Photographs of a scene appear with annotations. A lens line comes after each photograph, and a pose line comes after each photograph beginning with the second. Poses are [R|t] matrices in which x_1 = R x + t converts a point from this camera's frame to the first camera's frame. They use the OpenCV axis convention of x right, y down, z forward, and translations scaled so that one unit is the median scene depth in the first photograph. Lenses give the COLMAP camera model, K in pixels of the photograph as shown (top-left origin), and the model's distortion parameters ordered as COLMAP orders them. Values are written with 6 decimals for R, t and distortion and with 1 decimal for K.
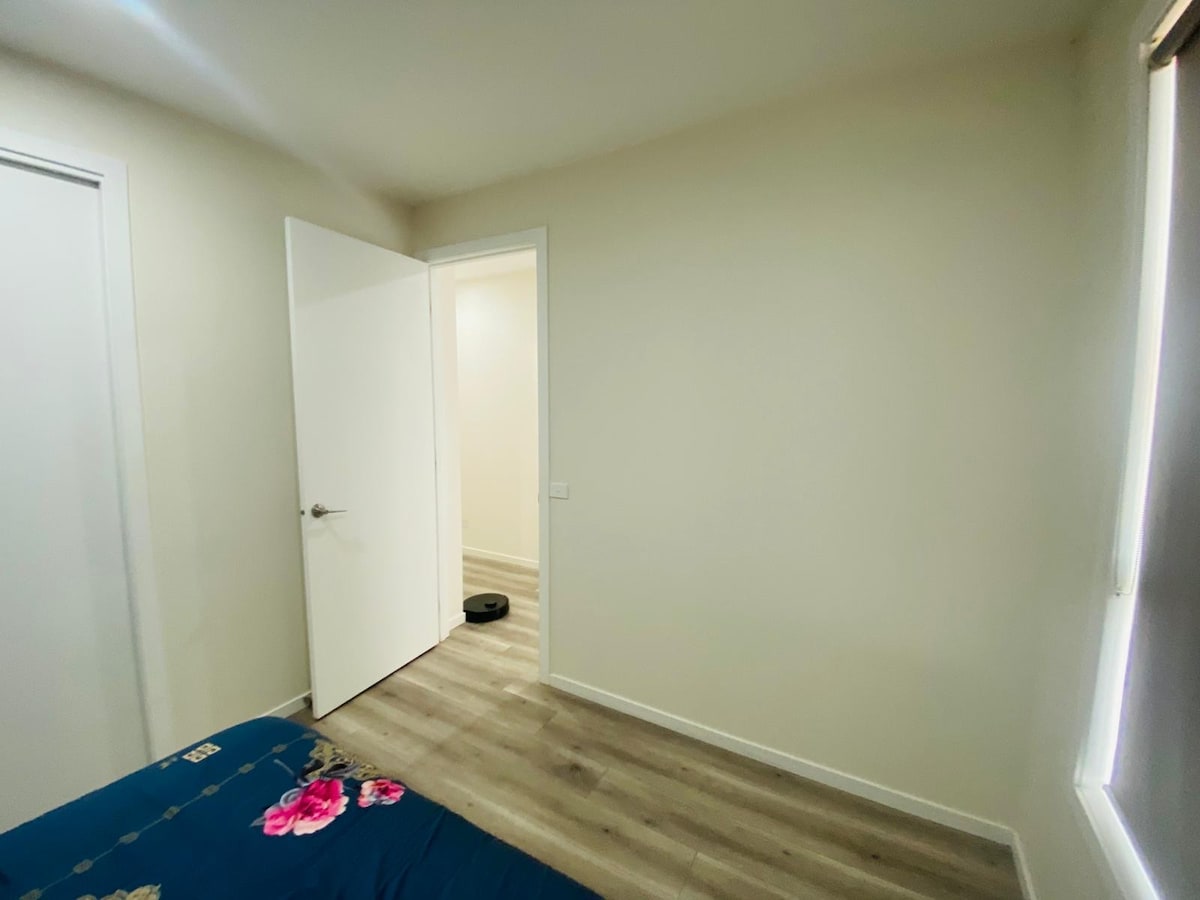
lens RADIAL K [[488.3, 0, 600.5], [0, 488.3, 448.9], [0, 0, 1]] dist [-0.002287, -0.002796]
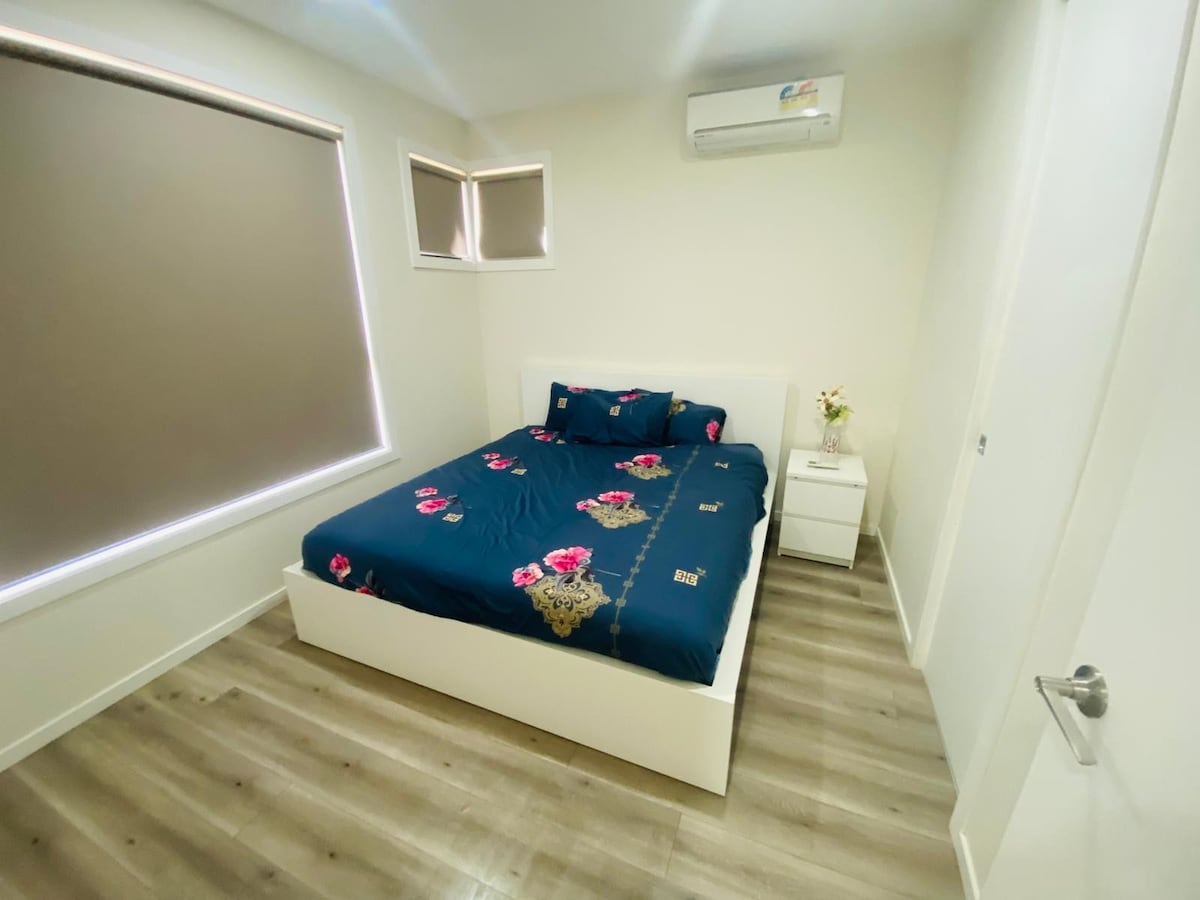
lens RADIAL K [[488.3, 0, 597.6], [0, 488.3, 451.0], [0, 0, 1]] dist [-0.002287, -0.002796]
pose [[-0.994301, 0.036817, -0.100055, -0.507075], [-0.007934, 0.910326, 0.413816, -0.201940], [0.106318, 0.412252, -0.904845, 2.090055]]
